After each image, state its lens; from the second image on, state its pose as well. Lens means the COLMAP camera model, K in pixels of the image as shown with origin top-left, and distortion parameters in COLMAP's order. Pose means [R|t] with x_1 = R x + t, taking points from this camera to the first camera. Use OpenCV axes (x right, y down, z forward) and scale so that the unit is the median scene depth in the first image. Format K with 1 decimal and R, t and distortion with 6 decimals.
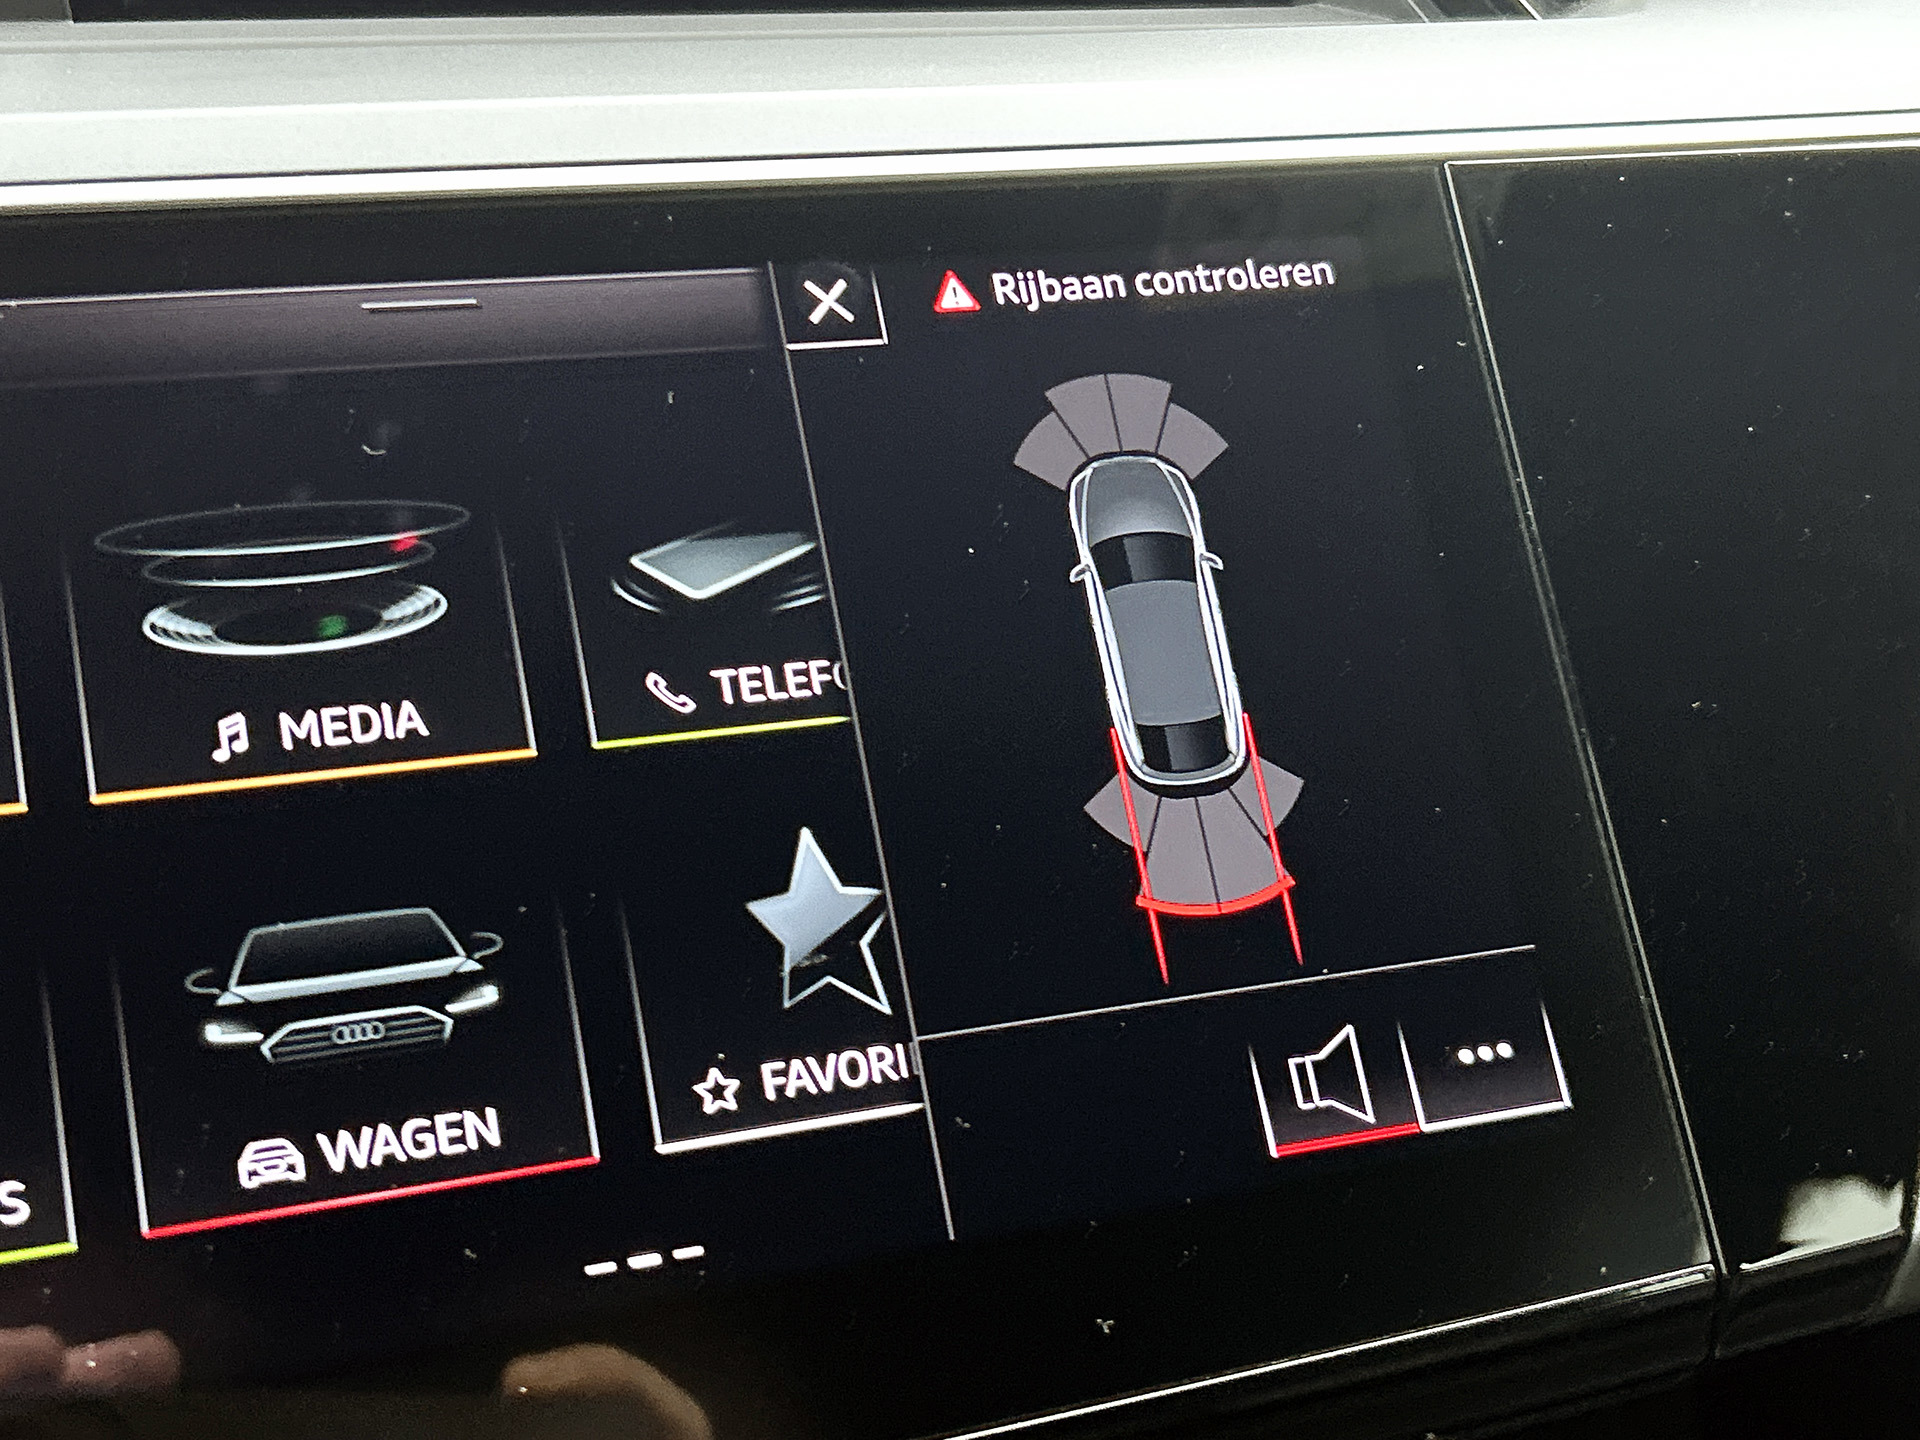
lens RADIAL K [[2585.8, 0, 918.4], [0, 2585.8, 769.8], [0, 0, 1]] dist [0.089206, 0.000000]
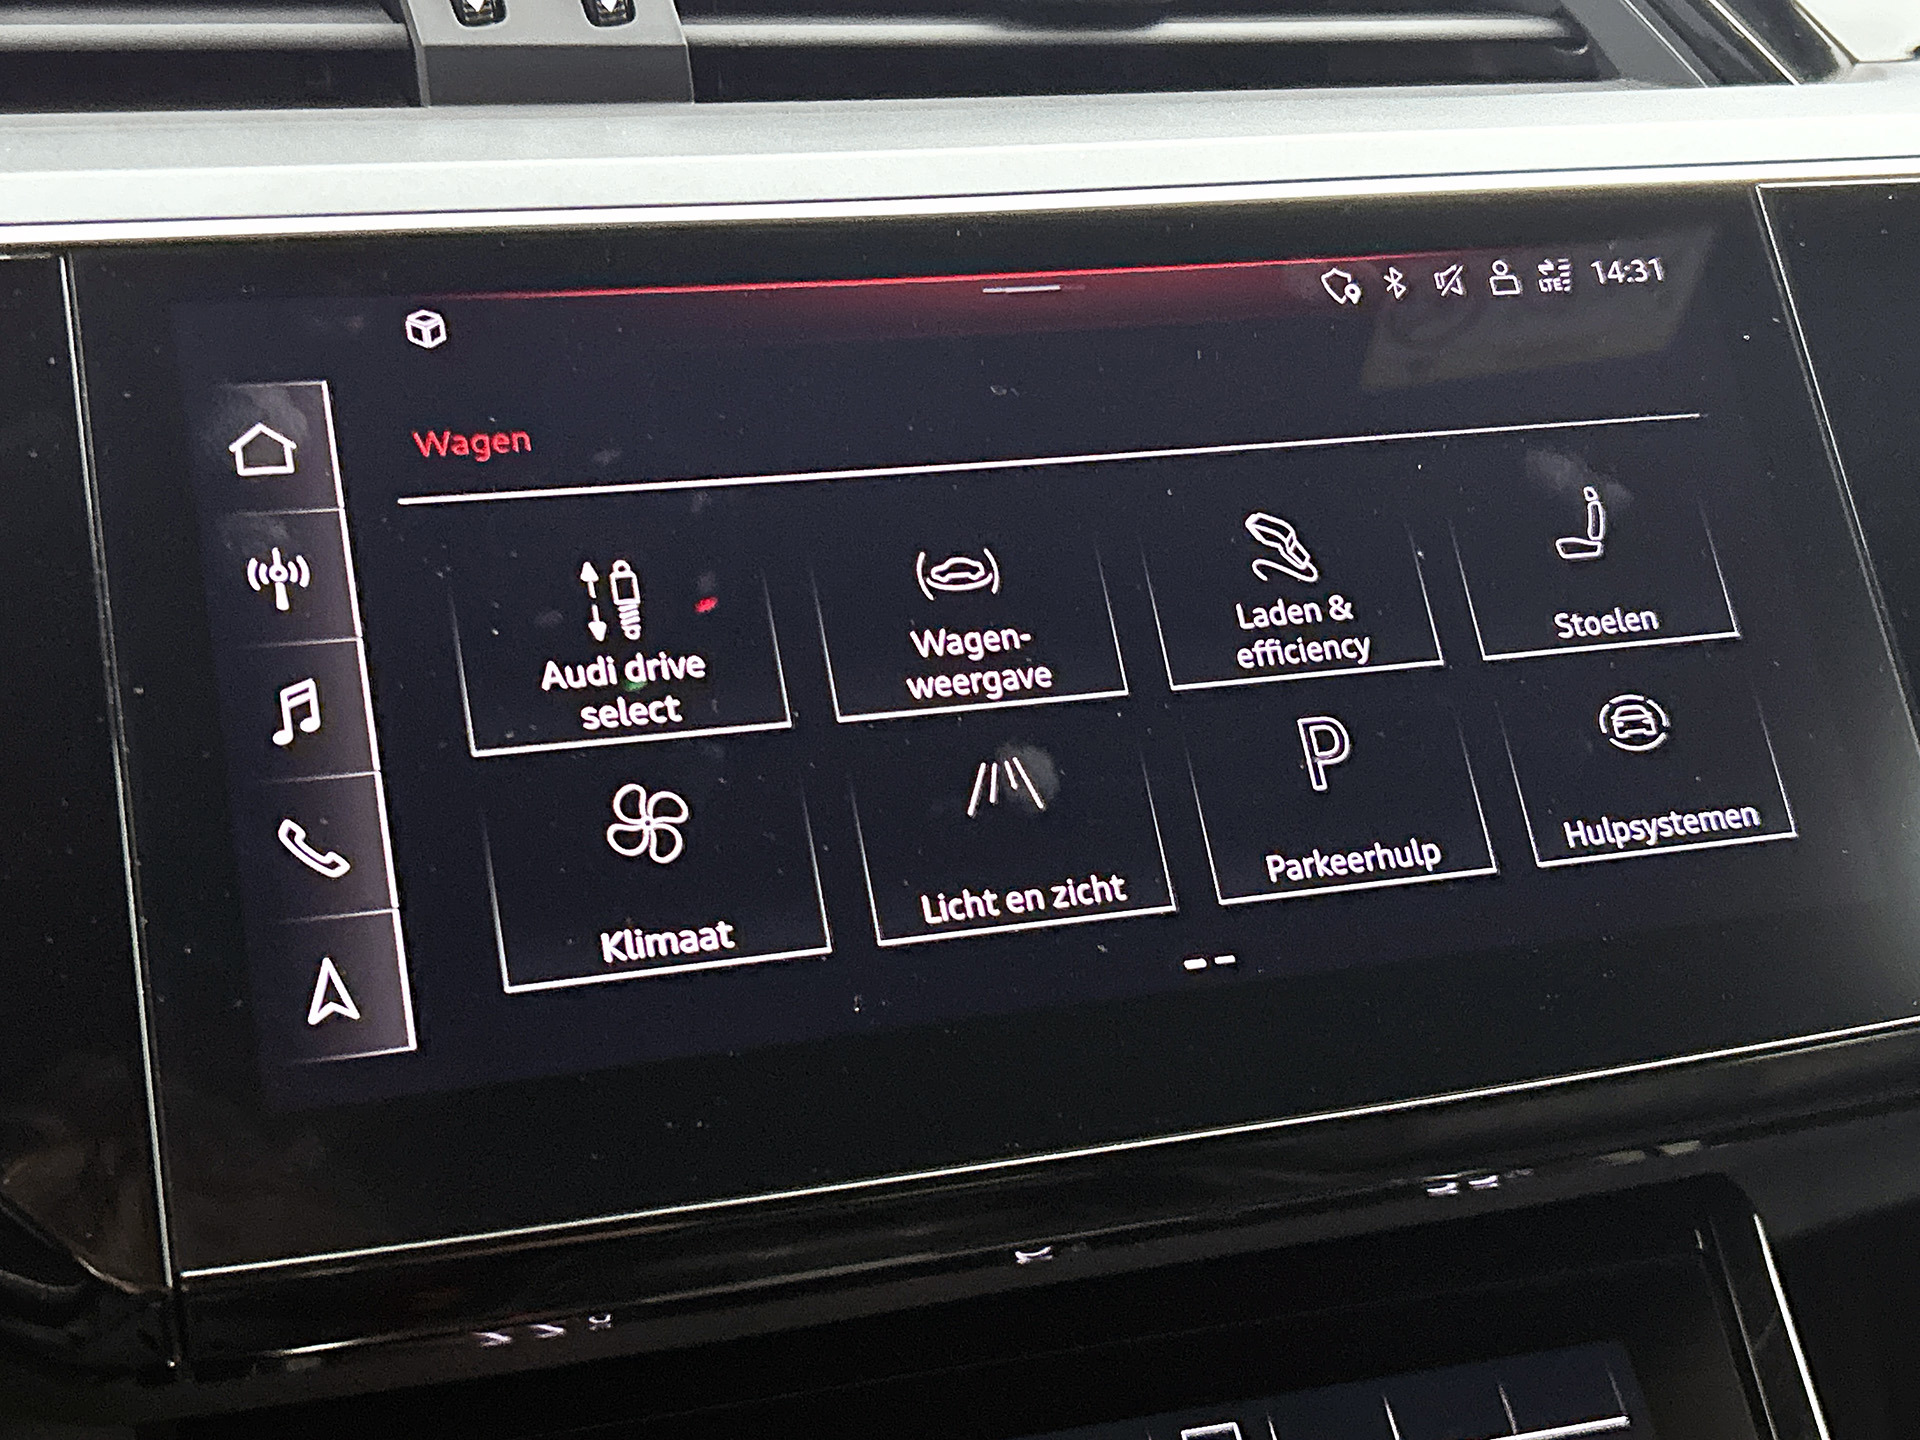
lens RADIAL K [[2652.5, 0, 923.4], [0, 2652.5, 722.8], [0, 0, 1]] dist [0.076043, 0.000000]
pose [[0.999363, -0.005850, -0.035197, -0.204411], [0.003644, 0.998042, -0.062434, 0.142827], [0.035493, 0.062266, 0.997428, -0.405013]]
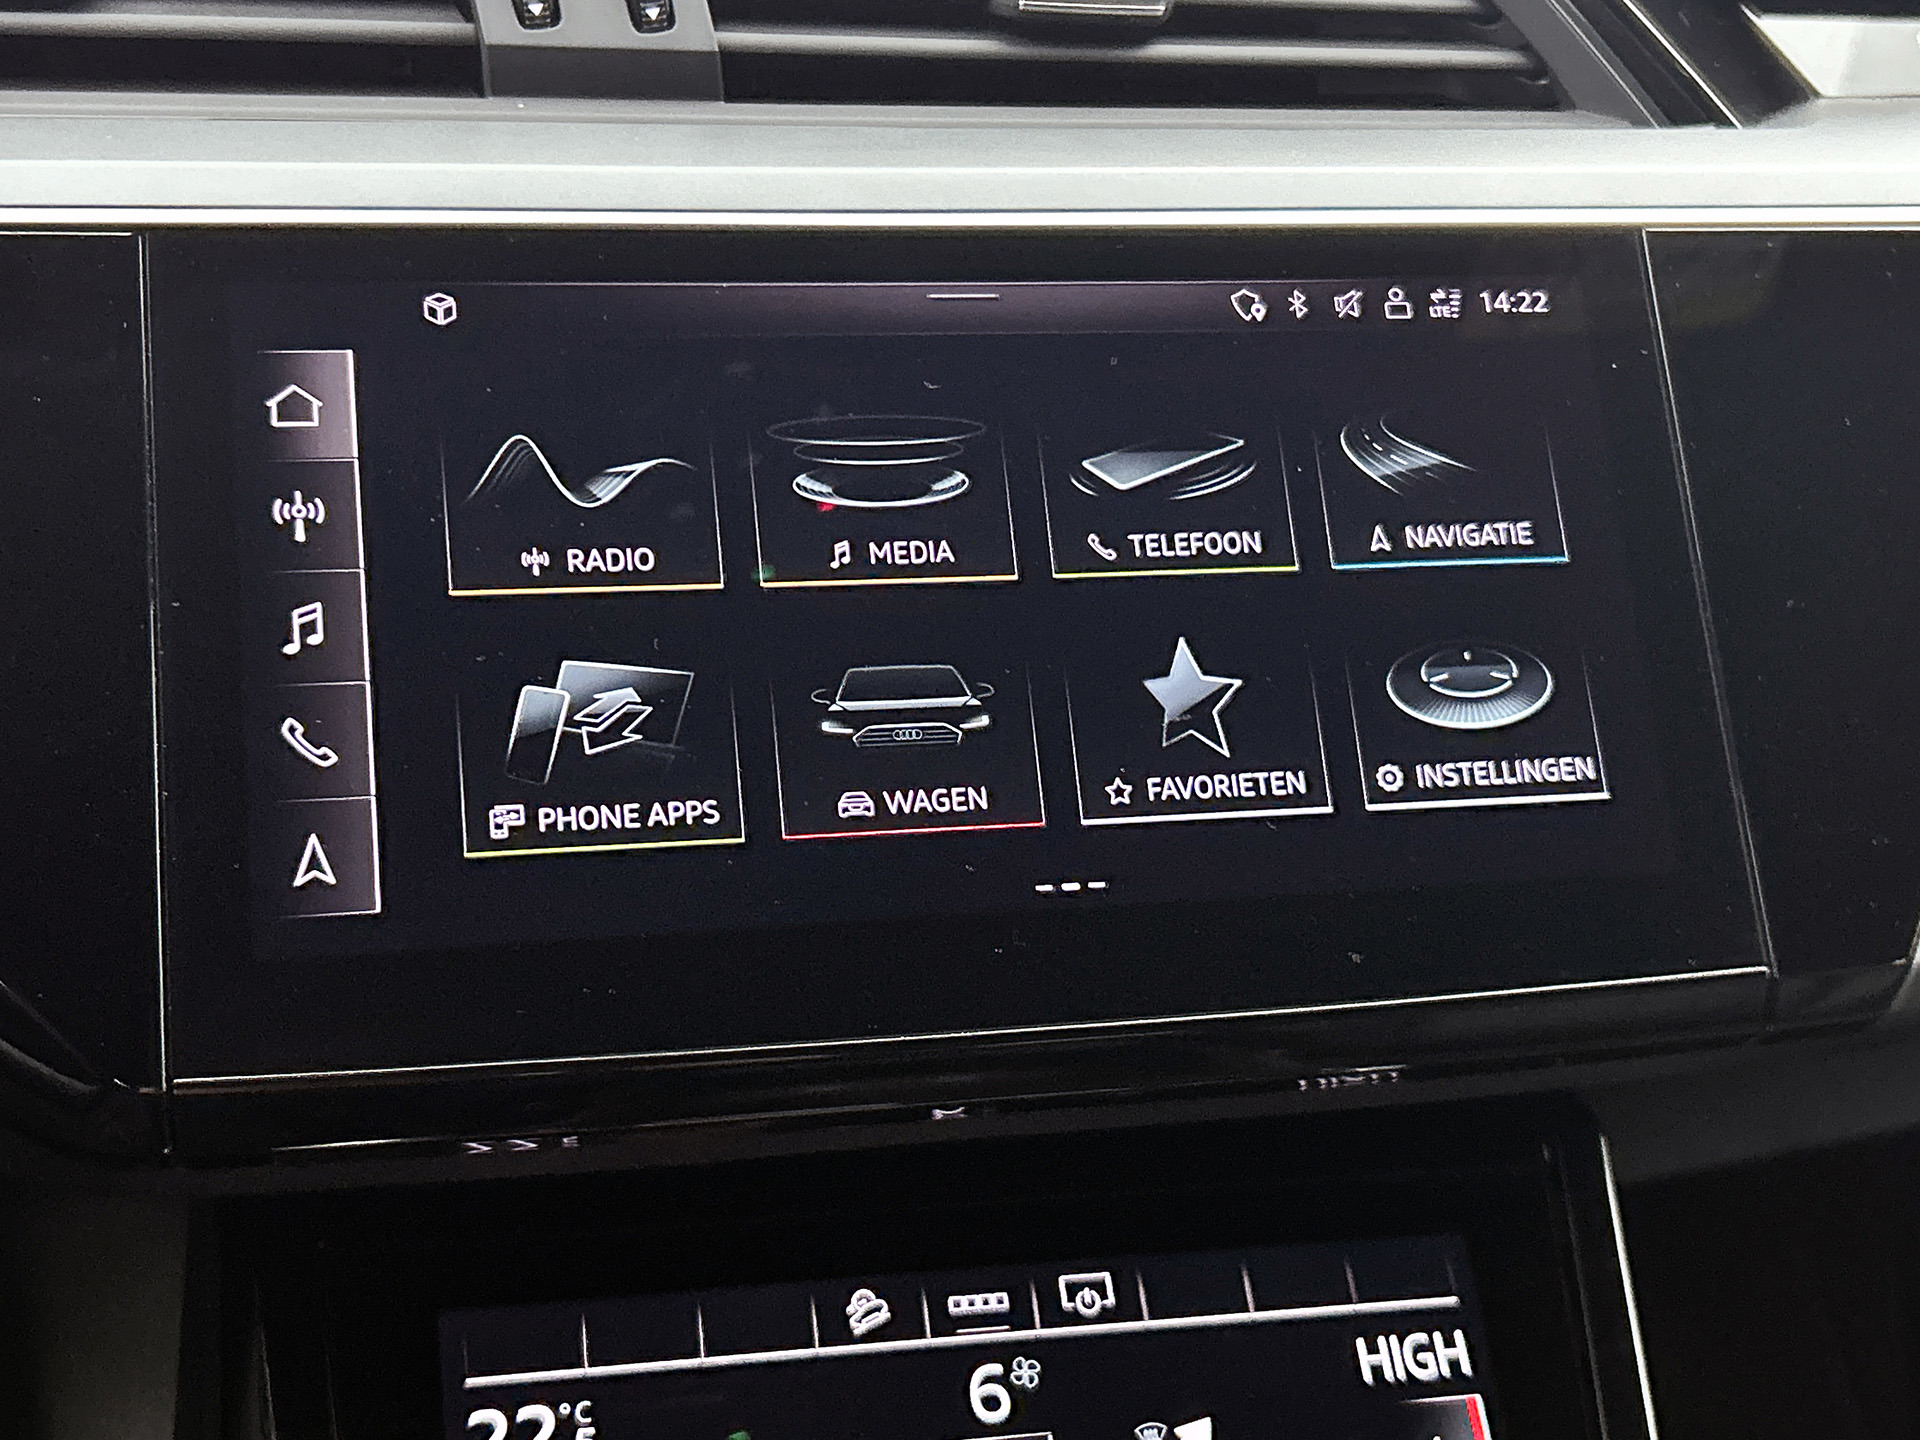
lens RADIAL K [[2585.8, 0, 952.0], [0, 2585.8, 725.5], [0, 0, 1]] dist [0.089206, 0.000000]
pose [[0.992250, 0.061925, -0.107726, -0.009670], [-0.063431, 0.997930, -0.010604, 0.104847], [0.106846, 0.017354, 0.994124, -0.601367]]
